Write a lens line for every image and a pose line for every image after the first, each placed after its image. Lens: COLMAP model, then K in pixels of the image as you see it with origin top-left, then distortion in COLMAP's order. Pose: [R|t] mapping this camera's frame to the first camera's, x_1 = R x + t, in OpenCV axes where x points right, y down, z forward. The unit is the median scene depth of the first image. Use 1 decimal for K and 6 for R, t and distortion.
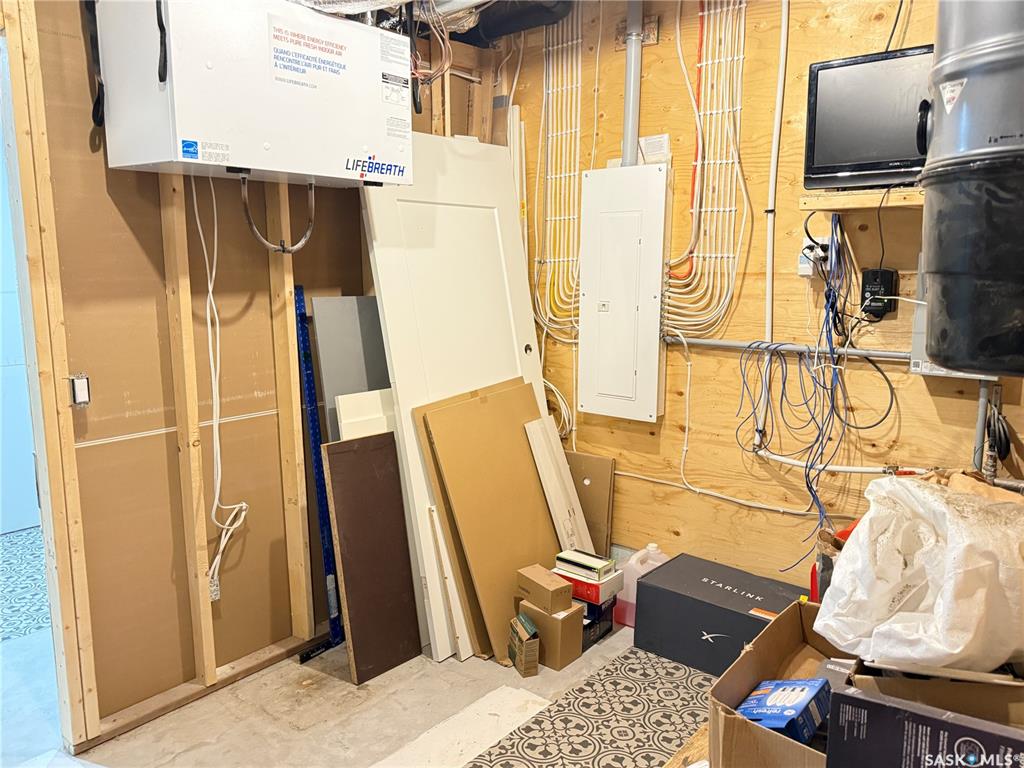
lens RADIAL K [[790.2, 0, 508.0], [0, 790.2, 378.9], [0, 0, 1]] dist [0.071681, -0.074696]
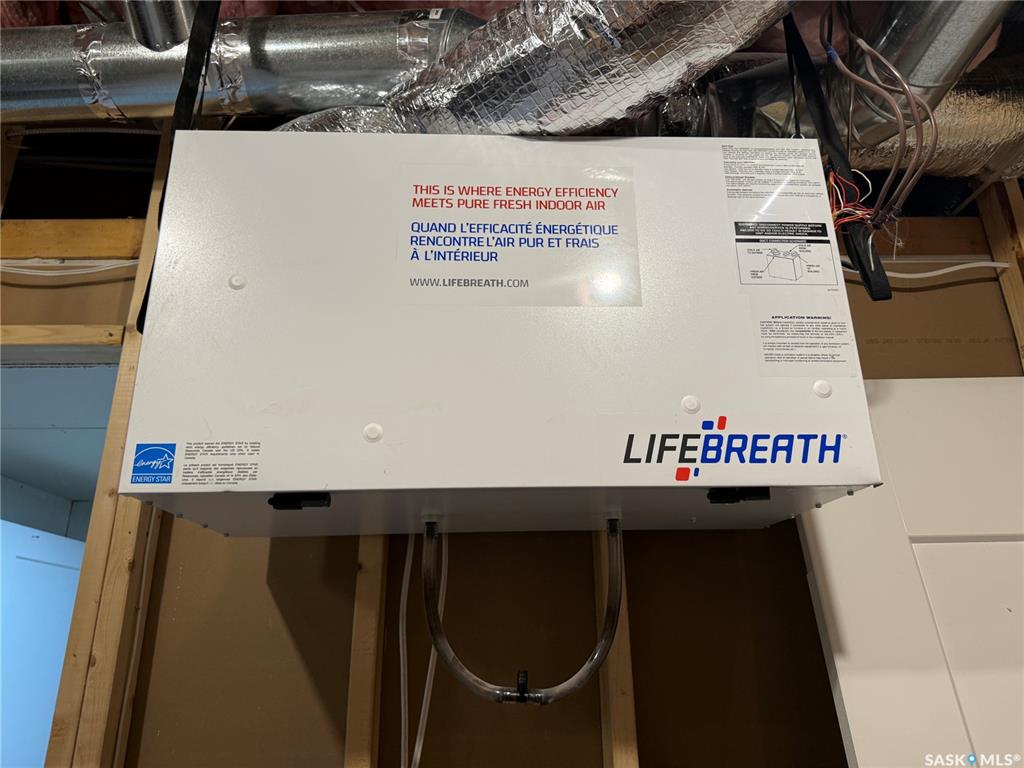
lens RADIAL K [[729.3, 0, 509.7], [0, 729.3, 383.7], [0, 0, 1]] dist [0.039270, -0.038478]
pose [[0.654057, -0.264855, -0.708563, 0.008027], [-0.095225, 0.900421, -0.424470, -0.155908], [0.750428, 0.345101, 0.563705, 0.793506]]
